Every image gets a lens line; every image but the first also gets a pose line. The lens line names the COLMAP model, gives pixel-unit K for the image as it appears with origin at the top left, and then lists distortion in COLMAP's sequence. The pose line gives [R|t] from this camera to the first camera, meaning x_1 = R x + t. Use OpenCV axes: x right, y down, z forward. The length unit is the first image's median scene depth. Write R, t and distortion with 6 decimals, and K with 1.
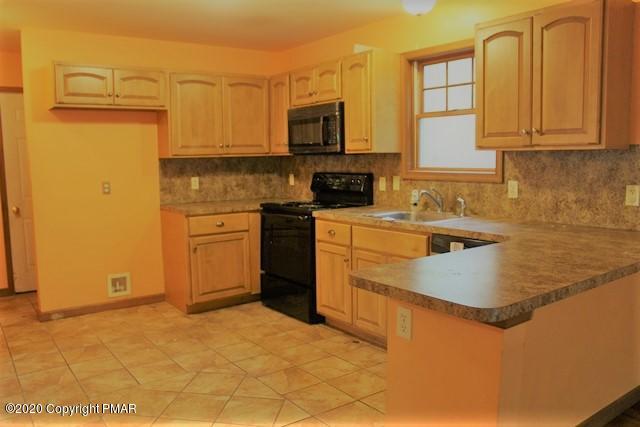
lens RADIAL K [[528.7, 0, 320.0], [0, 528.7, 213.5], [0, 0, 1]] dist [-0.141464, 0.084429]
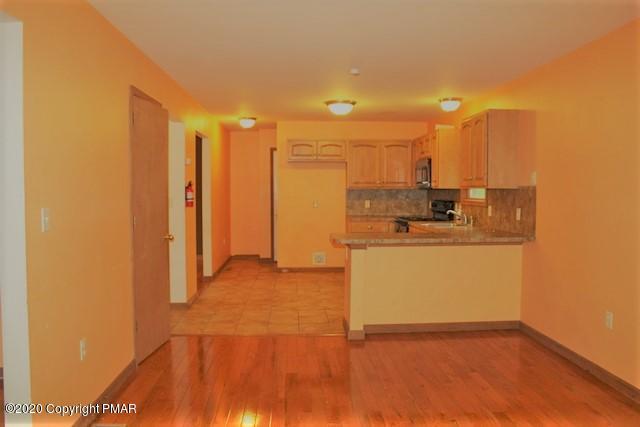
lens RADIAL K [[528.7, 0, 320.0], [0, 528.7, 213.5], [0, 0, 1]] dist [-0.141464, 0.084429]
pose [[0.836000, 0.041606, -0.547150, 0.628550], [-0.071452, 0.996886, -0.033367, 0.044304], [0.544058, 0.066990, 0.836369, -0.556141]]
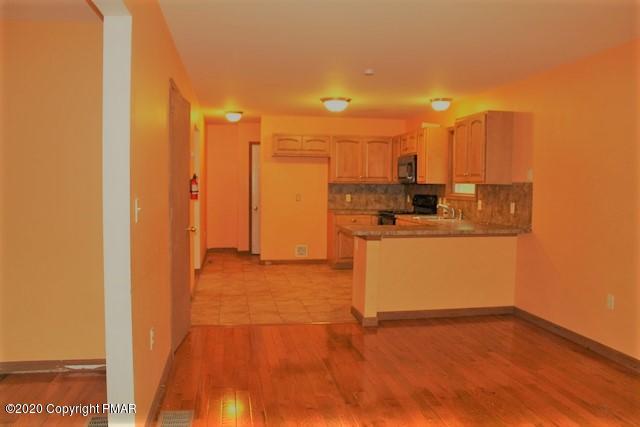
lens RADIAL K [[528.7, 0, 320.0], [0, 528.7, 213.5], [0, 0, 1]] dist [-0.141464, 0.084429]
pose [[0.893741, 0.050530, -0.445729, 0.514248], [-0.071619, 0.996963, -0.030584, 0.059871], [0.442830, 0.059256, 0.894645, -0.674495]]
